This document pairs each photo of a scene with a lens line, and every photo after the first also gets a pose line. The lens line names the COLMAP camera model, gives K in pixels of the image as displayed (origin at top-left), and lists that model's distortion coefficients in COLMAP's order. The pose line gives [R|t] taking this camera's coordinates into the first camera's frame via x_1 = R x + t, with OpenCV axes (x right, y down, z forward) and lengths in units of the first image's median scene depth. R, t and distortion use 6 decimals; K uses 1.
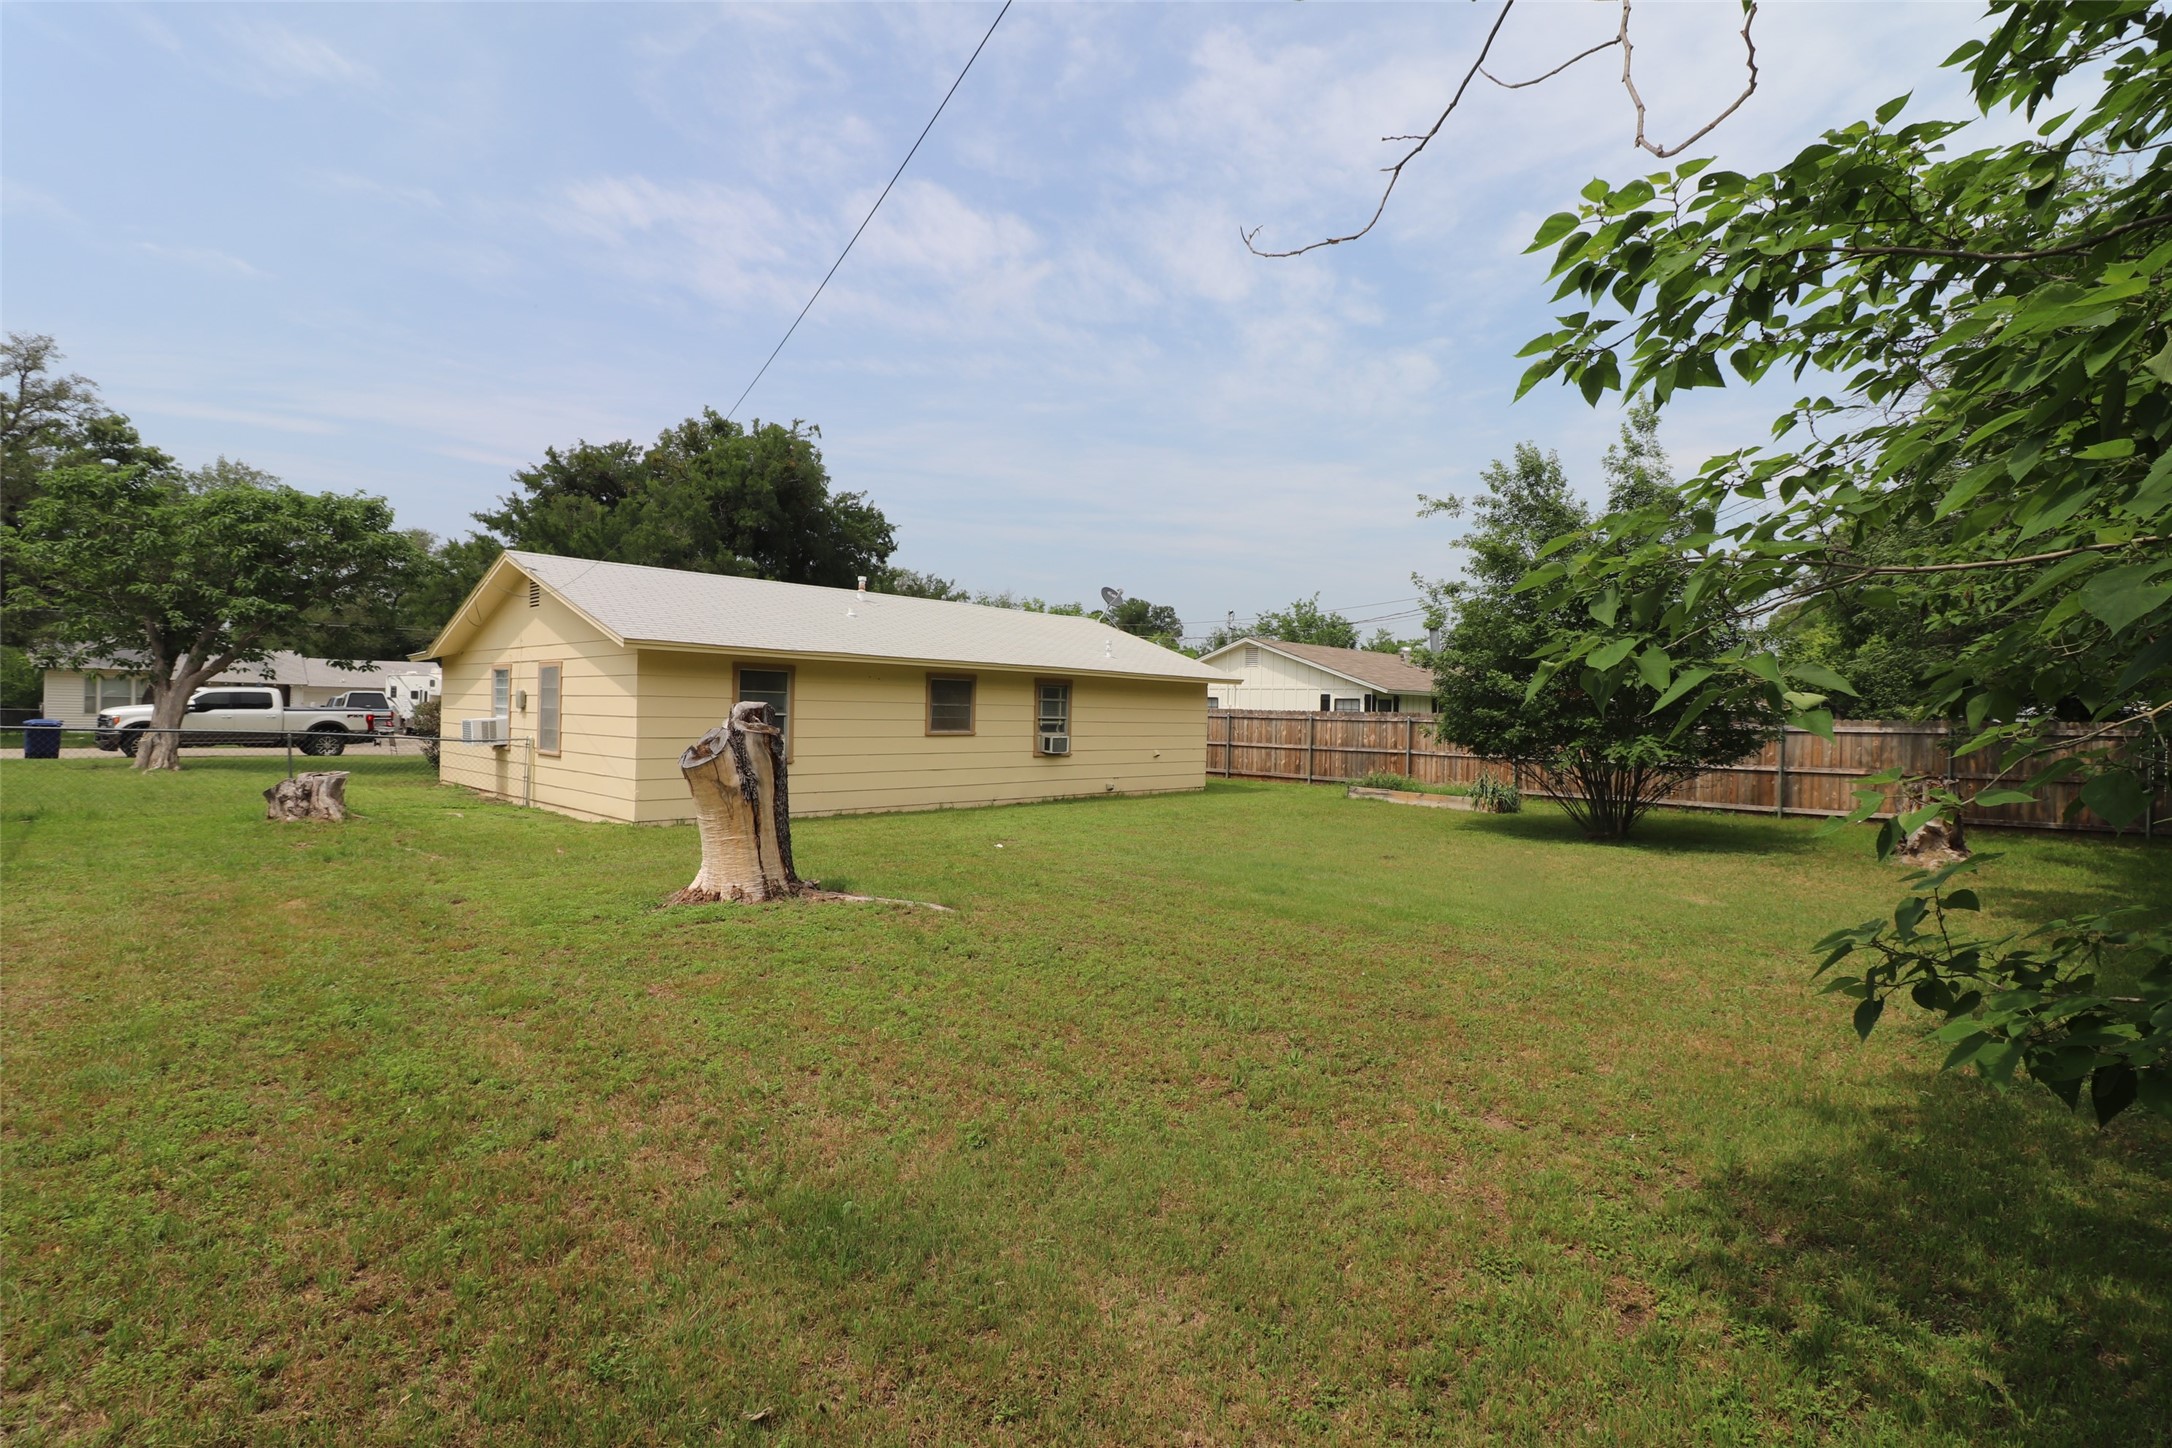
lens RADIAL K [[1010.2, 0, 1078.7], [0, 1010.2, 721.9], [0, 0, 1]] dist [-0.001408, -0.007863]
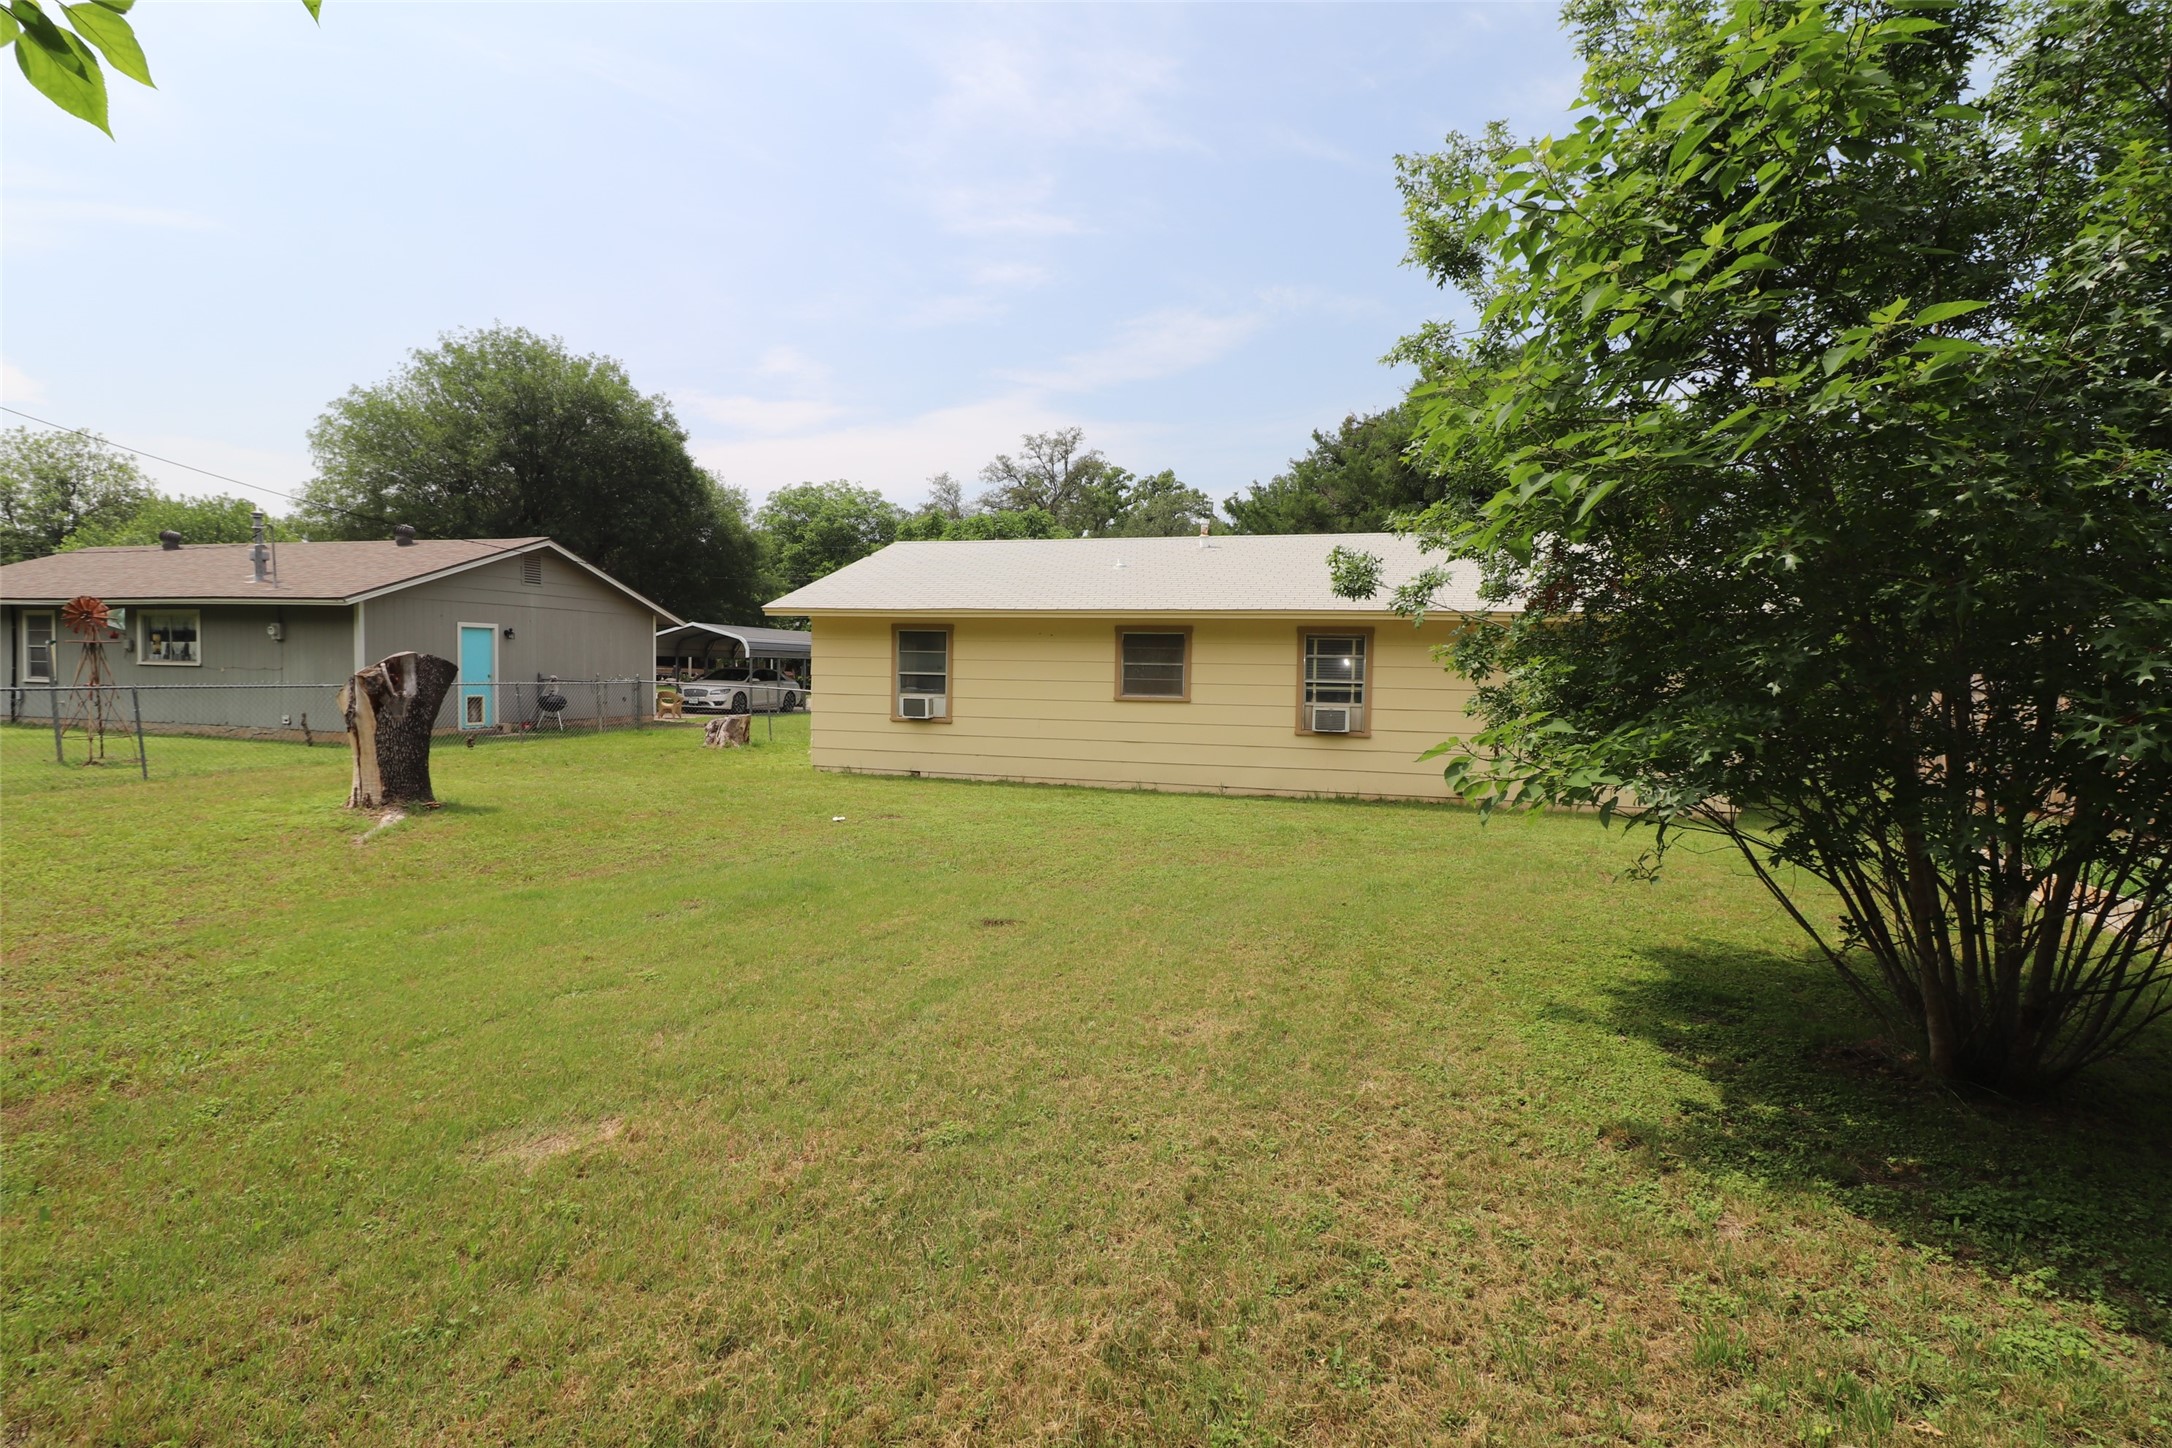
lens RADIAL K [[1010.2, 0, 1078.7], [0, 1010.2, 715.9], [0, 0, 1]] dist [-0.001408, -0.007863]
pose [[0.491240, 0.030245, -0.870499, 0.514034], [-0.020088, 0.999525, 0.023392, 0.006940], [0.870793, 0.005996, 0.491614, 0.502678]]
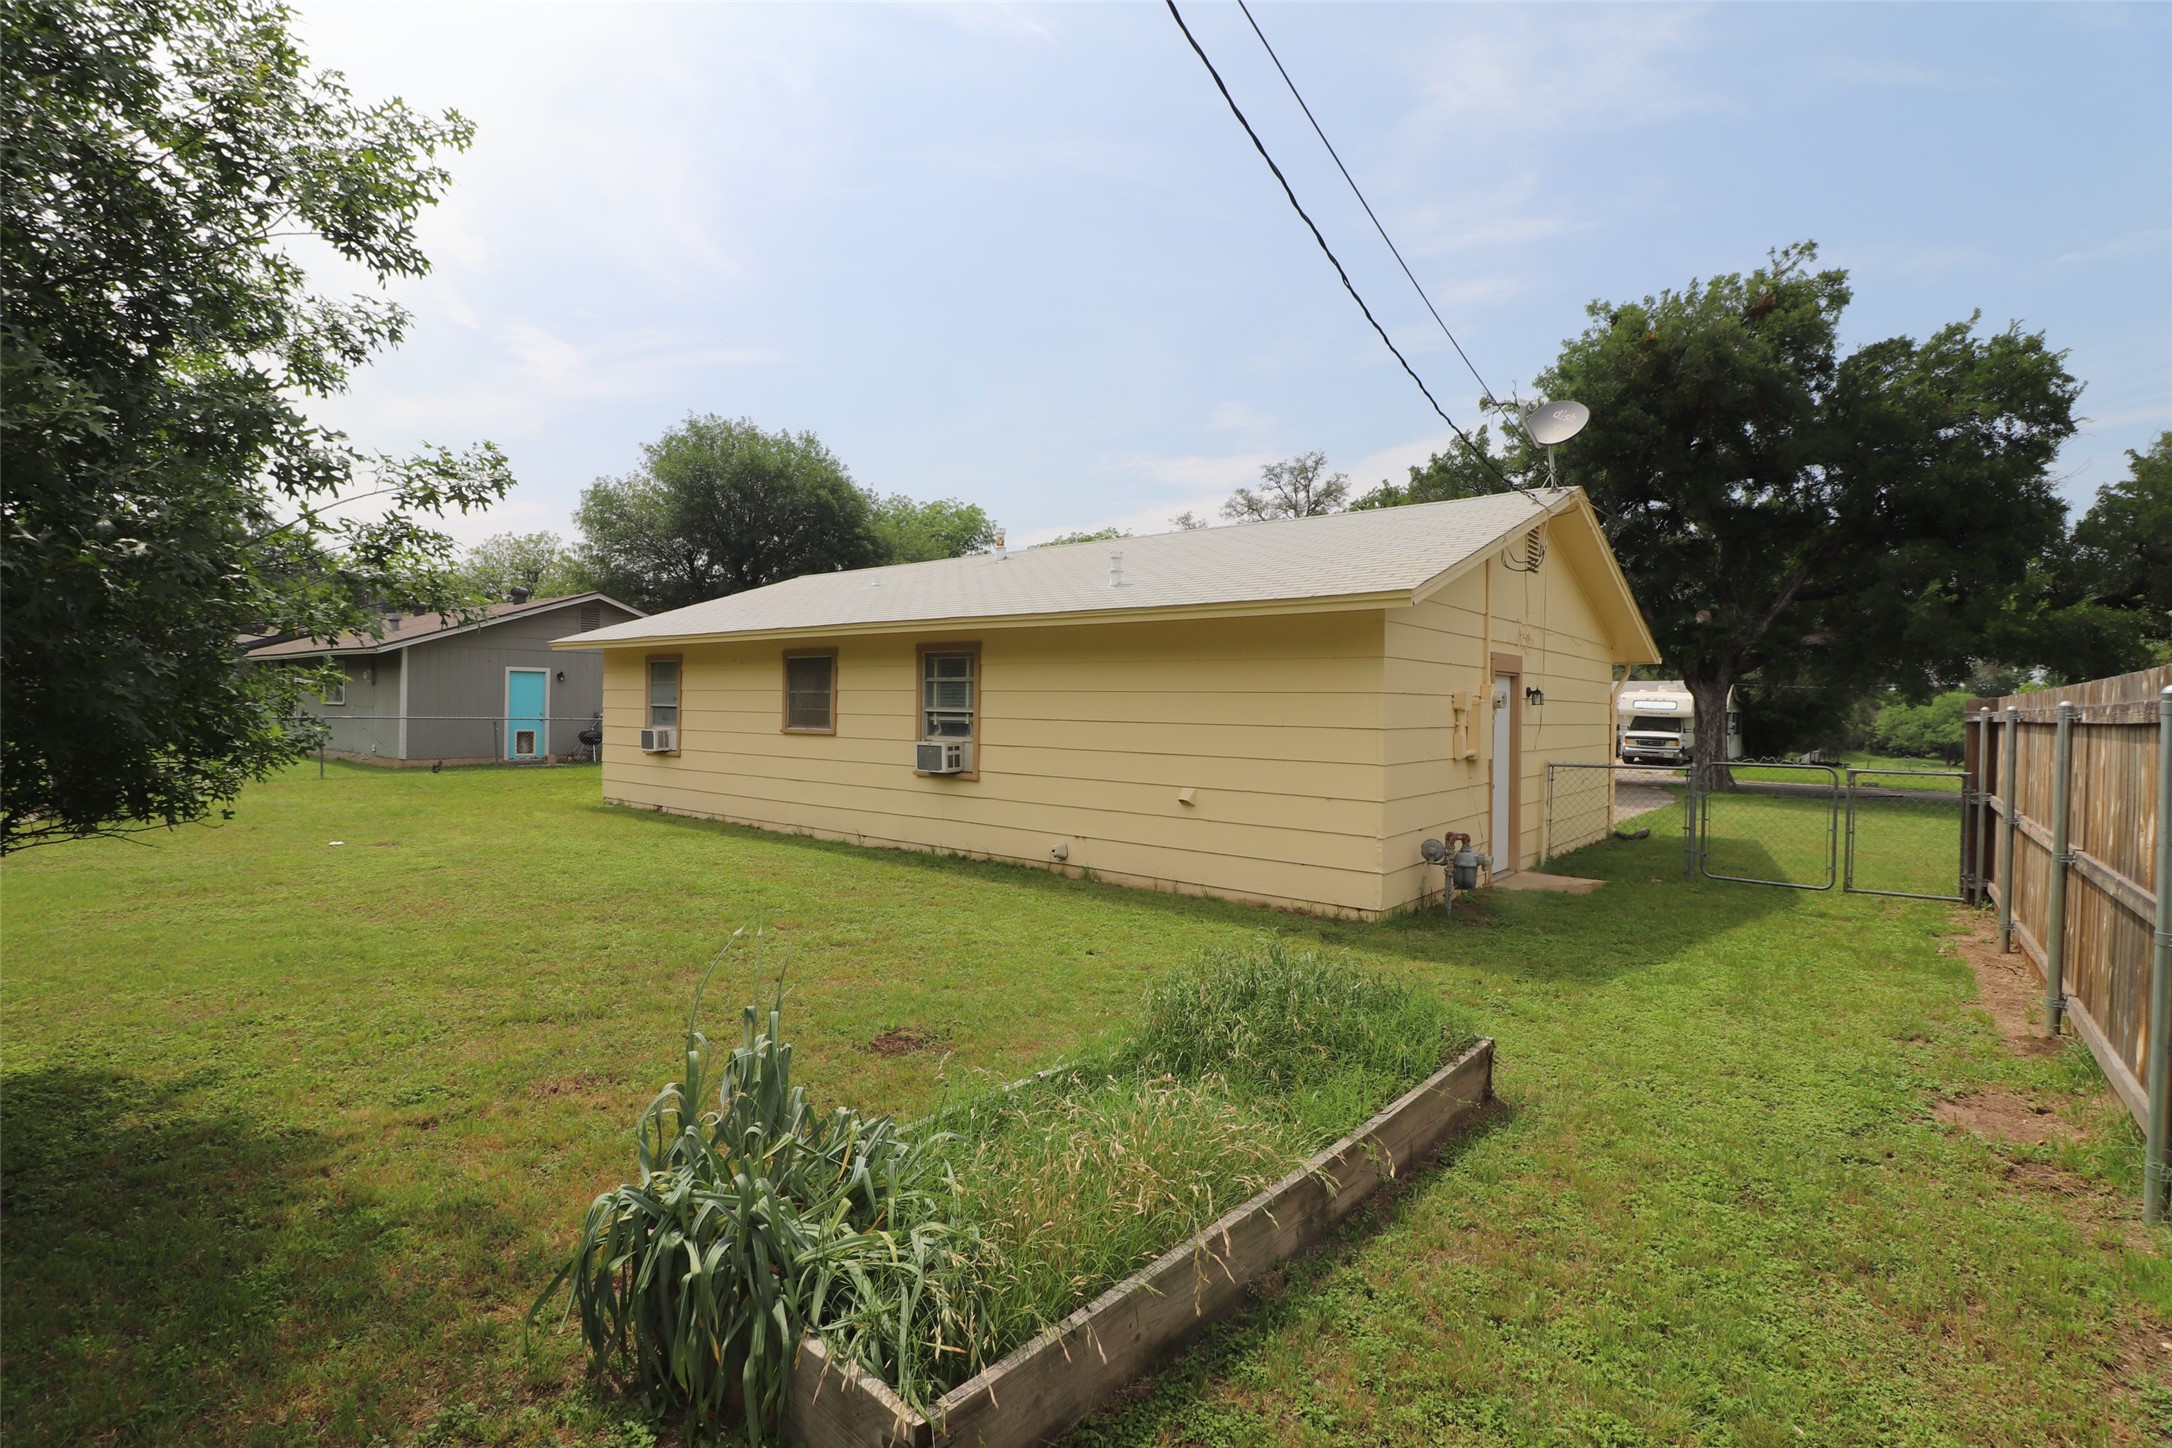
lens RADIAL K [[1010.2, 0, 1086.4], [0, 1010.2, 722.1], [0, 0, 1]] dist [-0.001408, -0.007863]
pose [[0.084717, -0.007378, -0.996378, 0.559507], [-0.028478, 0.999546, -0.009823, 0.005976], [0.995998, 0.029207, 0.084468, 1.046791]]
